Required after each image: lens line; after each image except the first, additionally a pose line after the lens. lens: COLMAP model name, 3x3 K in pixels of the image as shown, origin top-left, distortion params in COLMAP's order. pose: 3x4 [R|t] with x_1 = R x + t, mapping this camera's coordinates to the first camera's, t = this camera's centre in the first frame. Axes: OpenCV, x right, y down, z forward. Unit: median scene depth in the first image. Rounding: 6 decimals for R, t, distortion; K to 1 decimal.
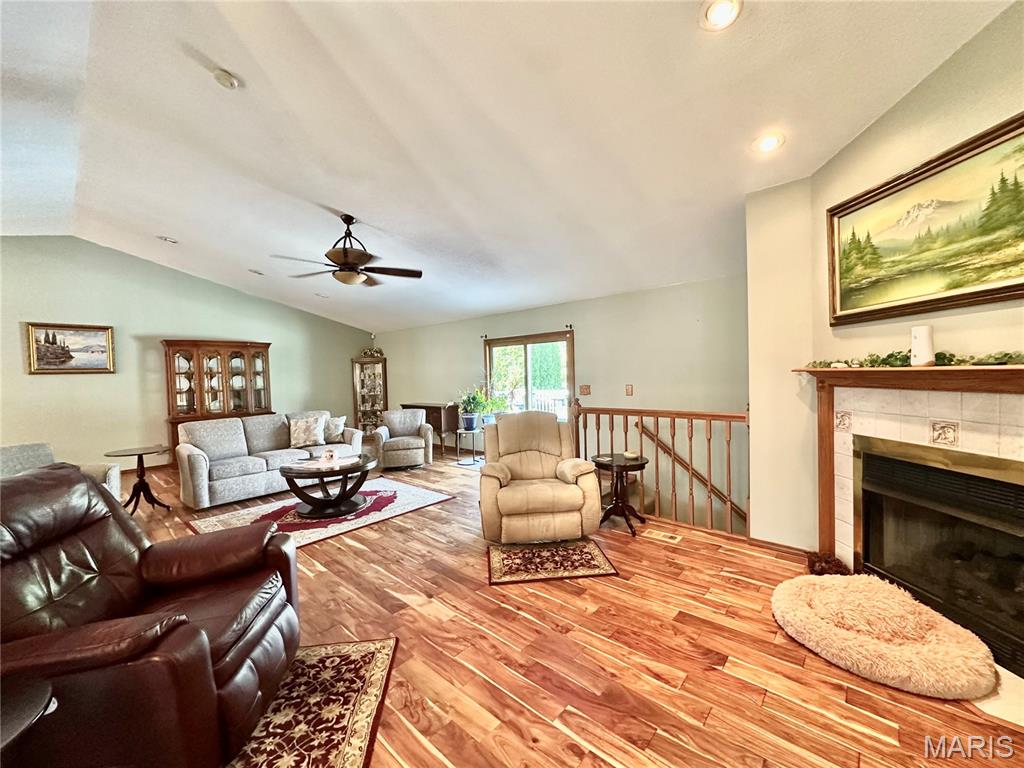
lens RADIAL K [[408.9, 0, 511.7], [0, 408.9, 382.8], [0, 0, 1]] dist [0.001094, -0.000099]
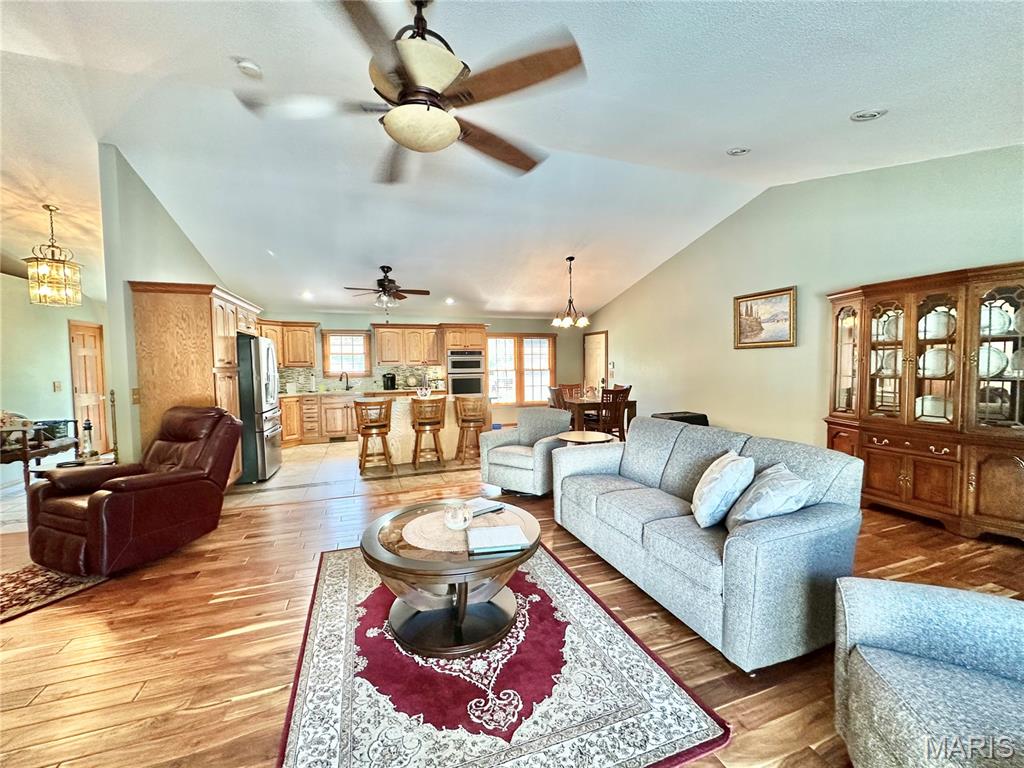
lens RADIAL K [[408.9, 0, 513.4], [0, 408.9, 381.1], [0, 0, 1]] dist [0.001094, -0.000099]
pose [[-0.475847, 0.074609, -0.876358, -0.028968], [0.001918, 0.996481, 0.083794, -0.026010], [0.879526, 0.038192, -0.474316, 0.971658]]
